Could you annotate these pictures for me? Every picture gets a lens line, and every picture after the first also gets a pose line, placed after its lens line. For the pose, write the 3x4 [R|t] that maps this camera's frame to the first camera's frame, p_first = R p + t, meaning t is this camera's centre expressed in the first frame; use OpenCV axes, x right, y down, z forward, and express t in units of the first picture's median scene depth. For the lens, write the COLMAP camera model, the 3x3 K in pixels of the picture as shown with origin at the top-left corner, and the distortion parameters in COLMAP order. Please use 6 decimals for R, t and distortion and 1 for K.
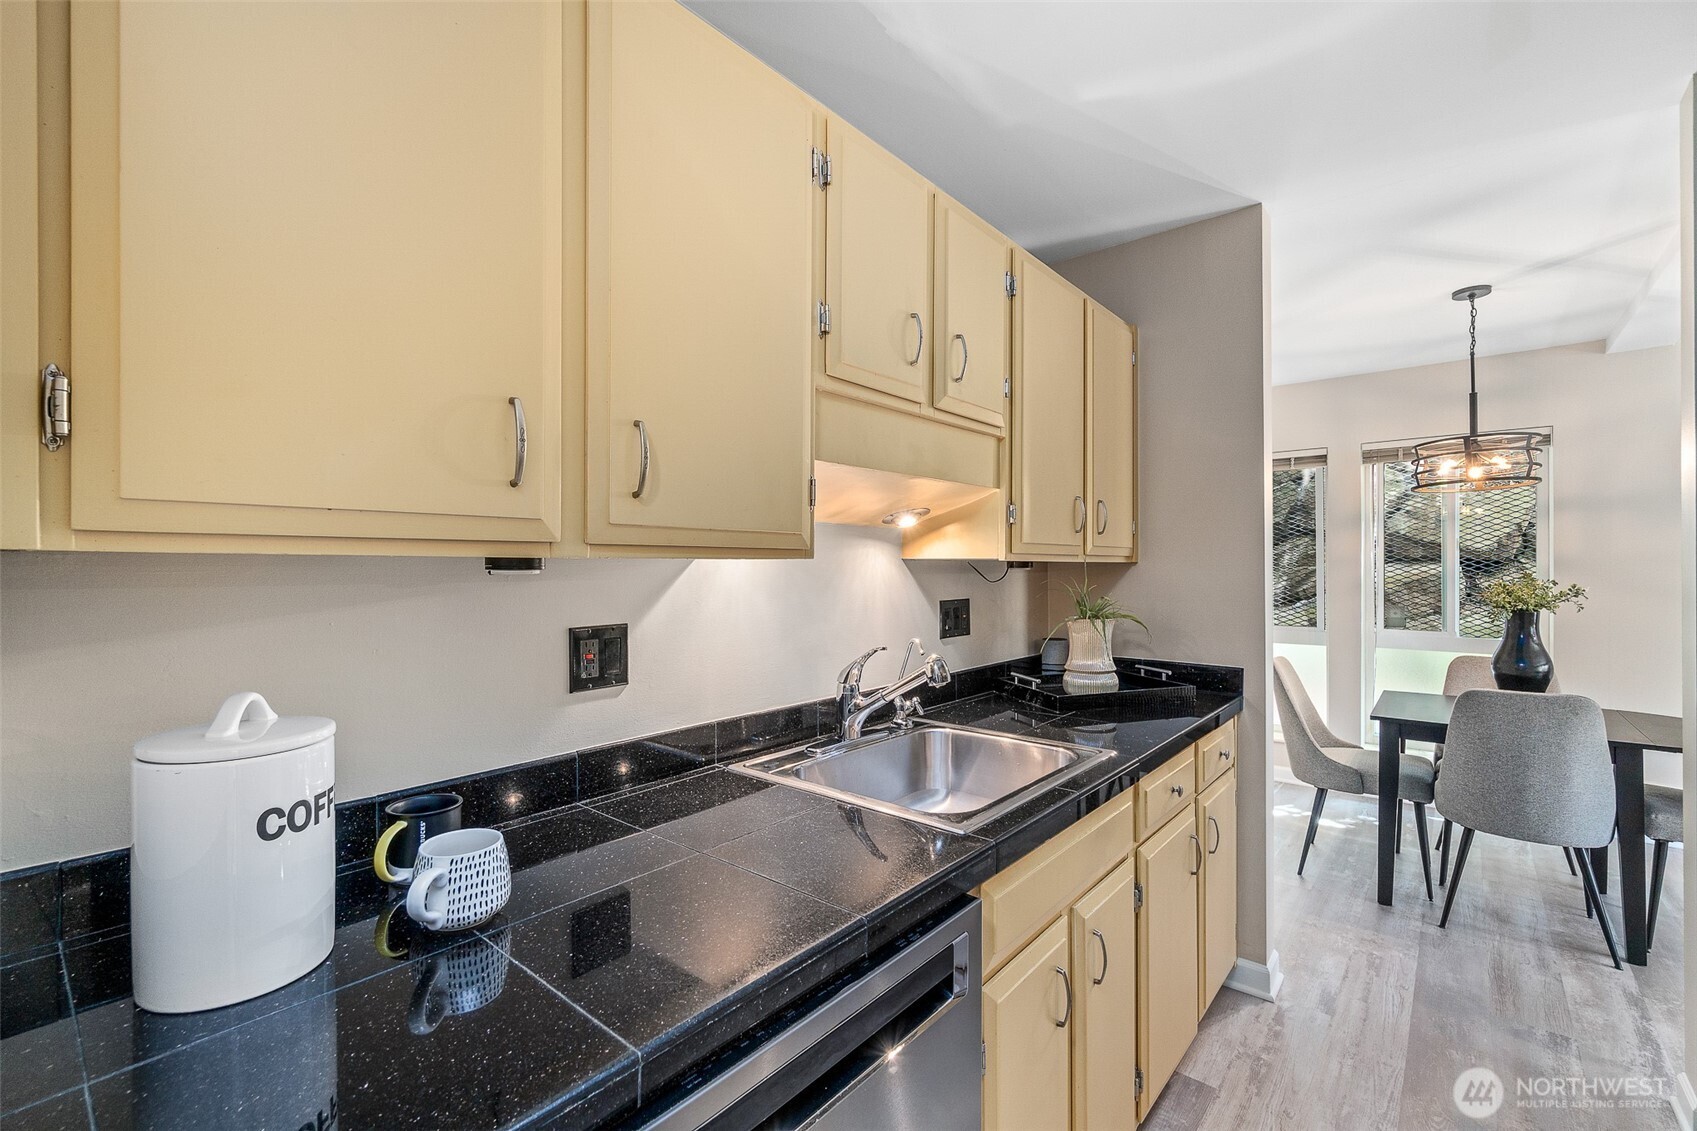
lens RADIAL K [[733.8, 0, 854.1], [0, 733.8, 568.1], [0, 0, 1]] dist [-0.002597, 0.000721]
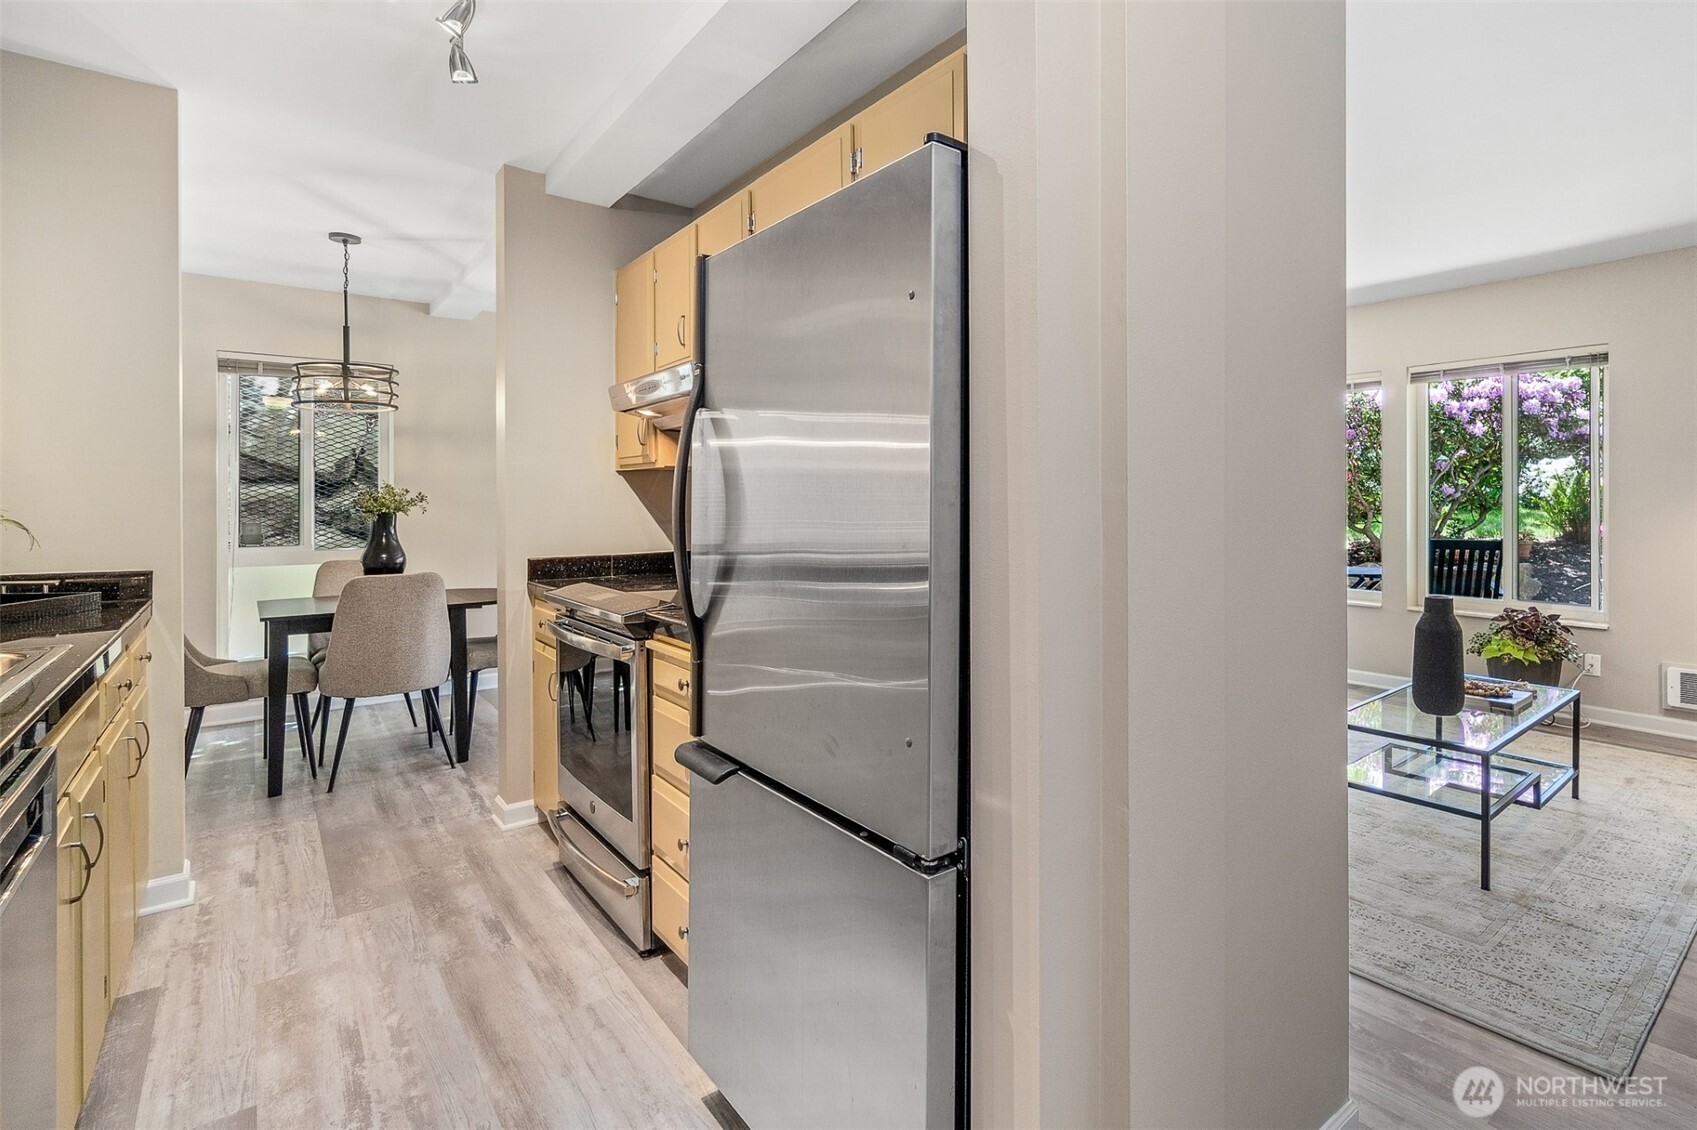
lens RADIAL K [[801.4, 0, 926.8], [0, 801.4, 504.5], [0, 0, 1]] dist [-0.003440, -0.001776]
pose [[0.184430, -0.003603, 0.982839, -0.230529], [0.001239, 0.999993, 0.003434, 0.039181], [-0.982845, 0.000585, 0.184434, -0.131799]]
